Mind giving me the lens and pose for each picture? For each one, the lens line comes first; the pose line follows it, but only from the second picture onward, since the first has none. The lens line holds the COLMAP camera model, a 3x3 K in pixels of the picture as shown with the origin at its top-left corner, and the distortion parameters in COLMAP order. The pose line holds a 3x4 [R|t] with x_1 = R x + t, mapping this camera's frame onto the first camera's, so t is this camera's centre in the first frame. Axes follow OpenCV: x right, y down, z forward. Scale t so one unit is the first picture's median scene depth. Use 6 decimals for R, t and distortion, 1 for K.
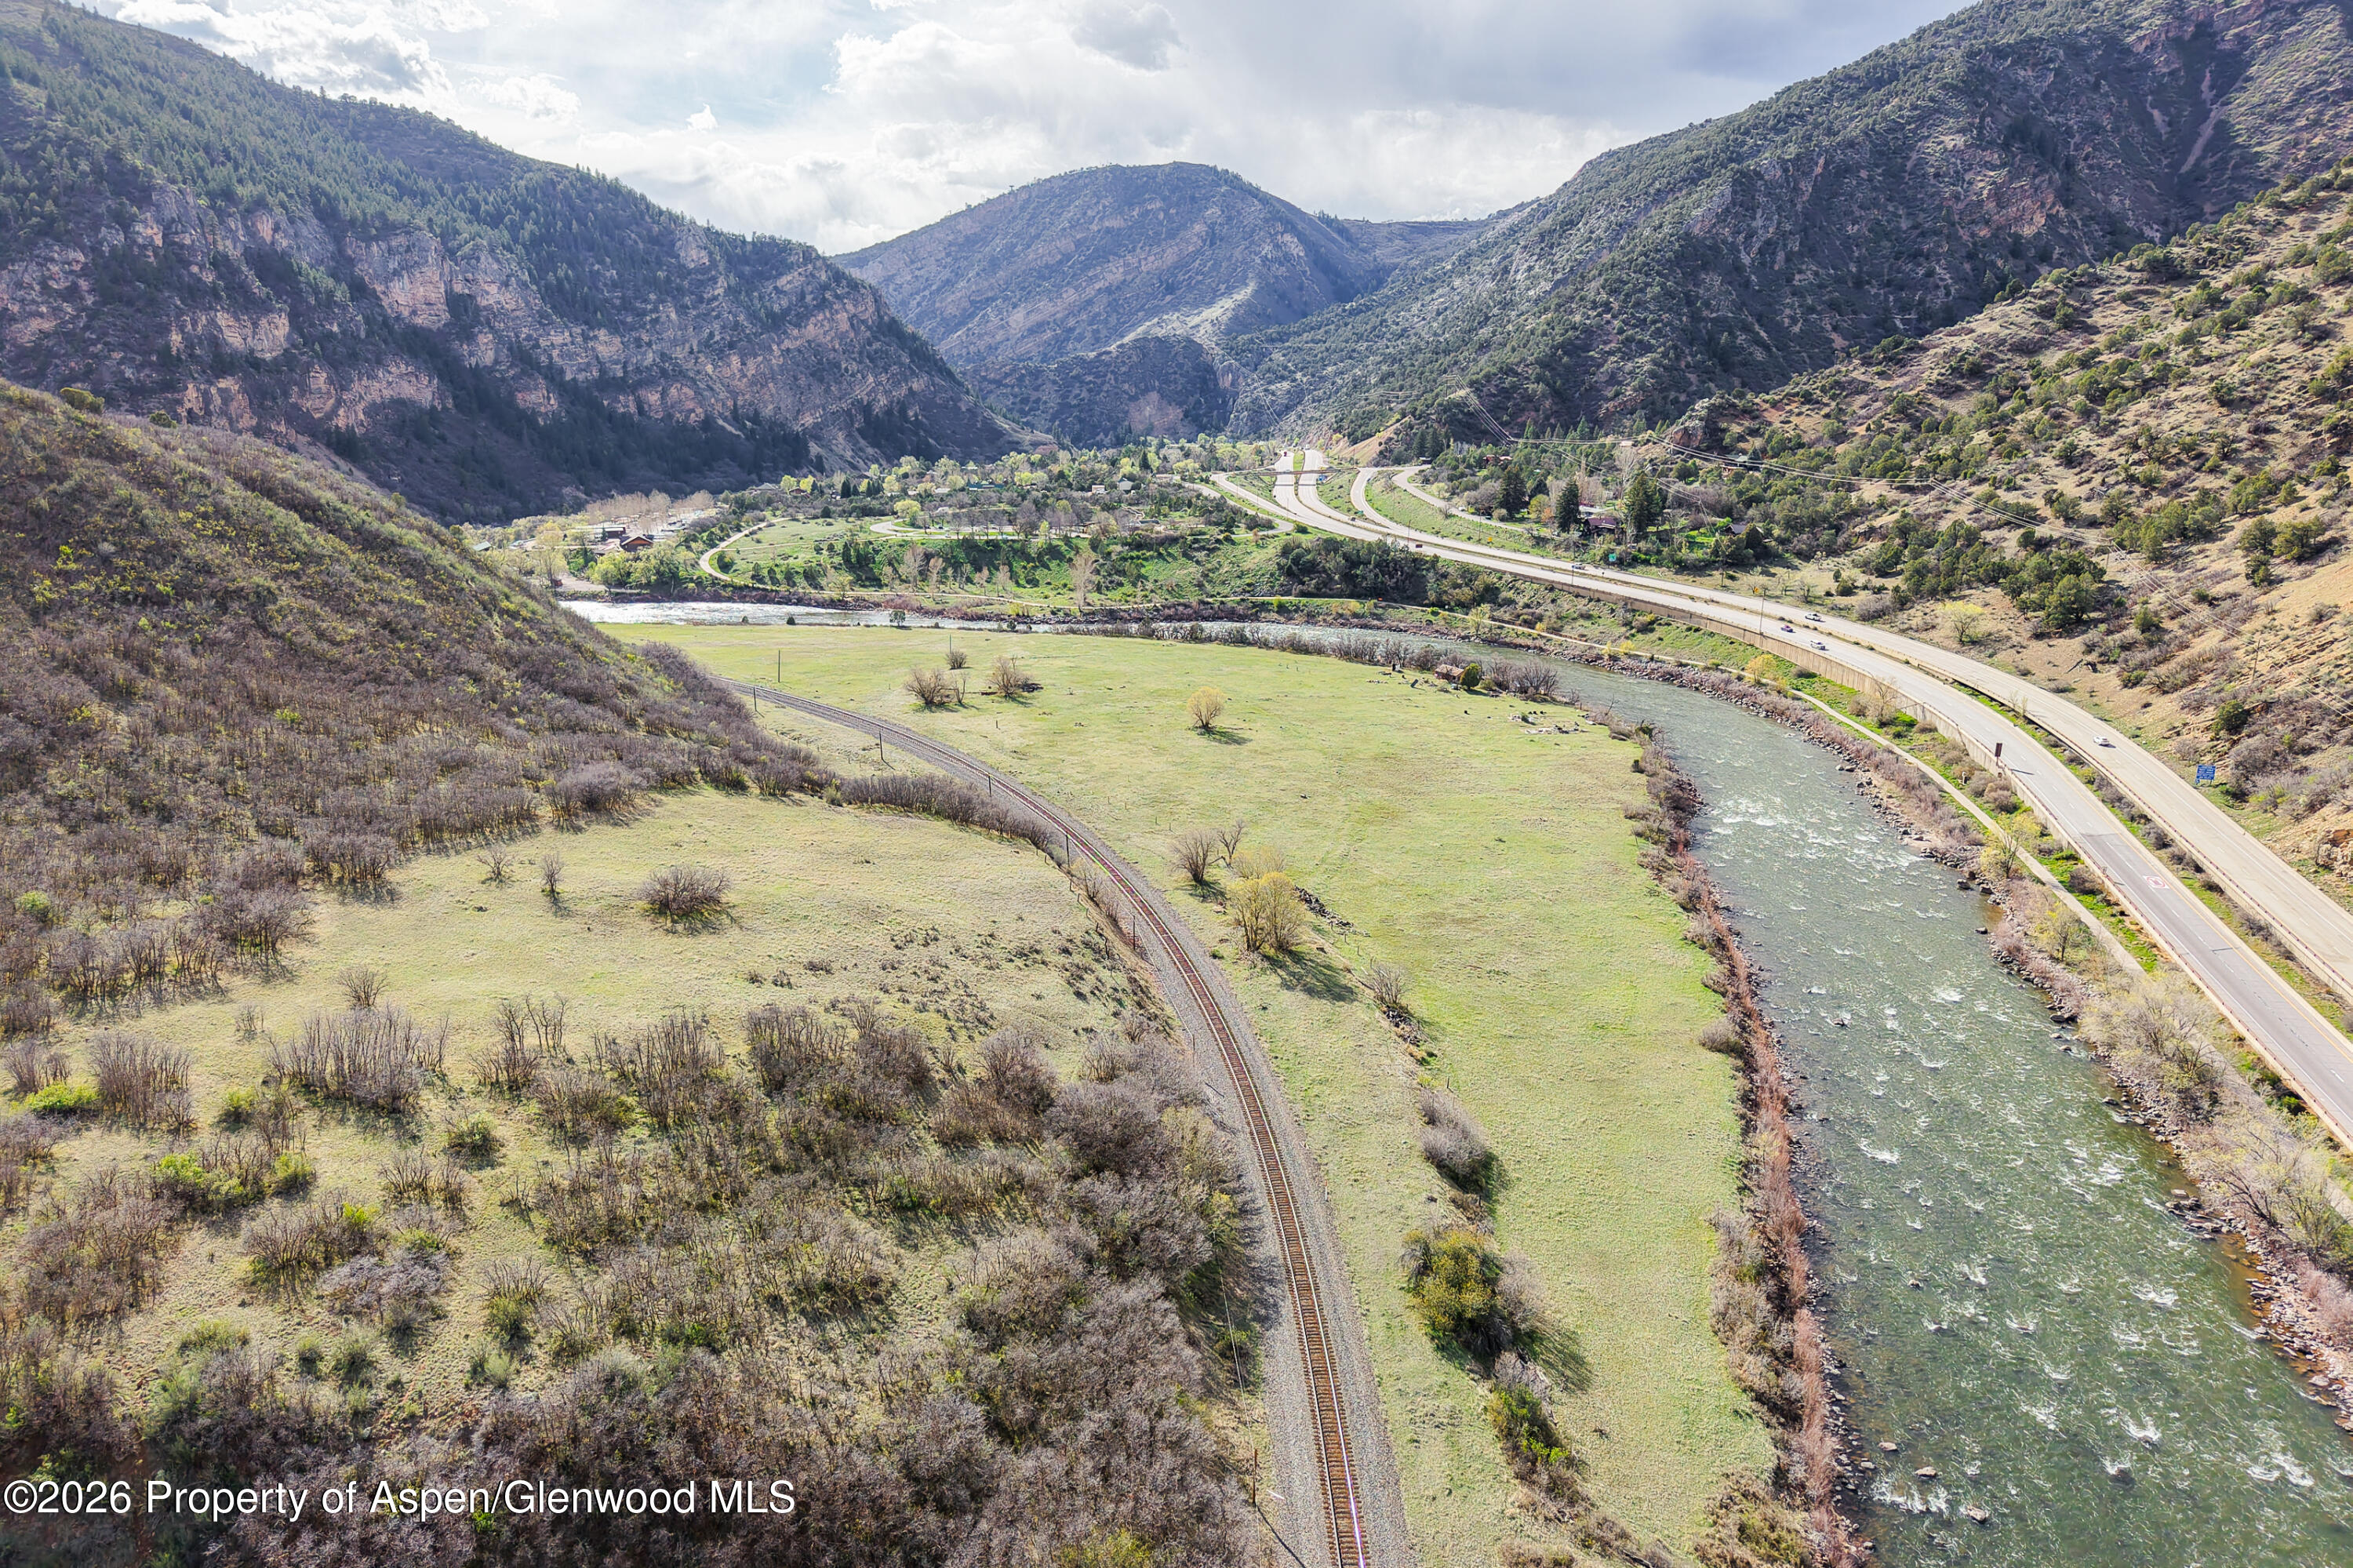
lens RADIAL K [[1572.3, 0, 1181.6], [0, 1572.3, 780.0], [0, 0, 1]] dist [0.010197, -0.006398]
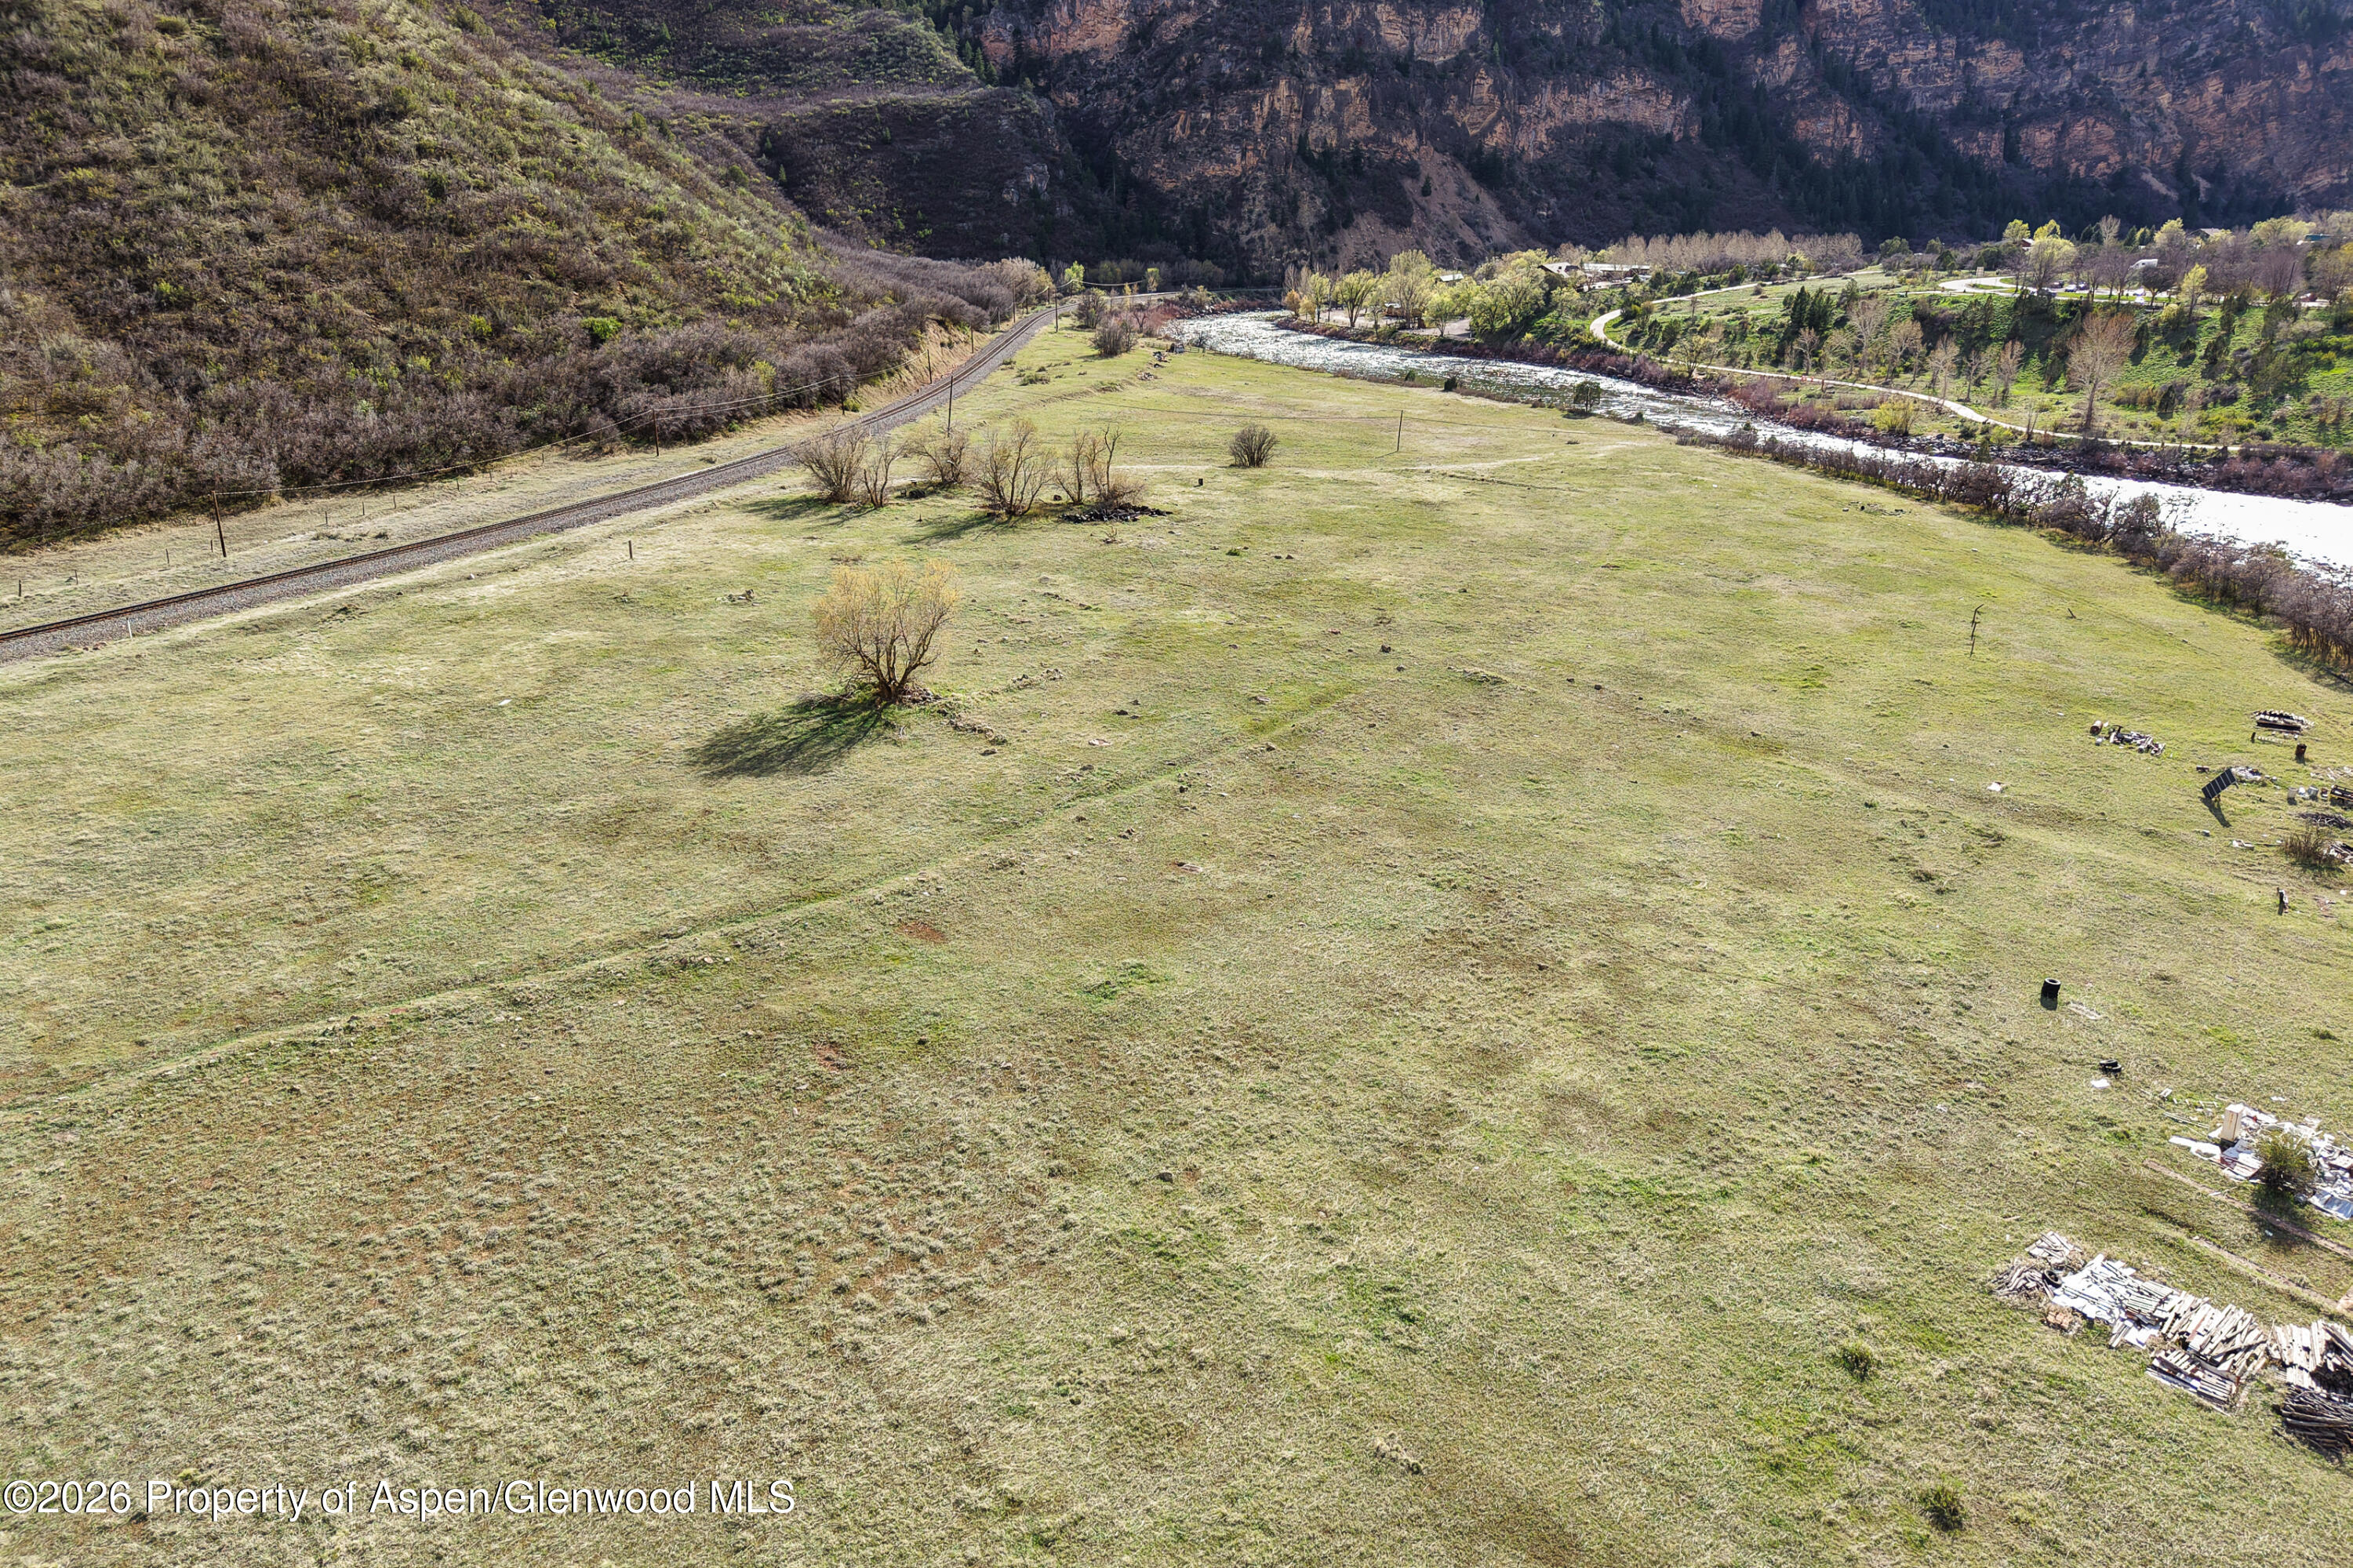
lens RADIAL K [[1572.3, 0, 1181.6], [0, 1572.3, 780.0], [0, 0, 1]] dist [0.010197, -0.006398]
pose [[0.565480, 0.296007, -0.769813, 0.148010], [-0.213909, 0.954074, 0.209728, -0.049427], [0.796539, 0.046073, 0.602829, 0.449852]]
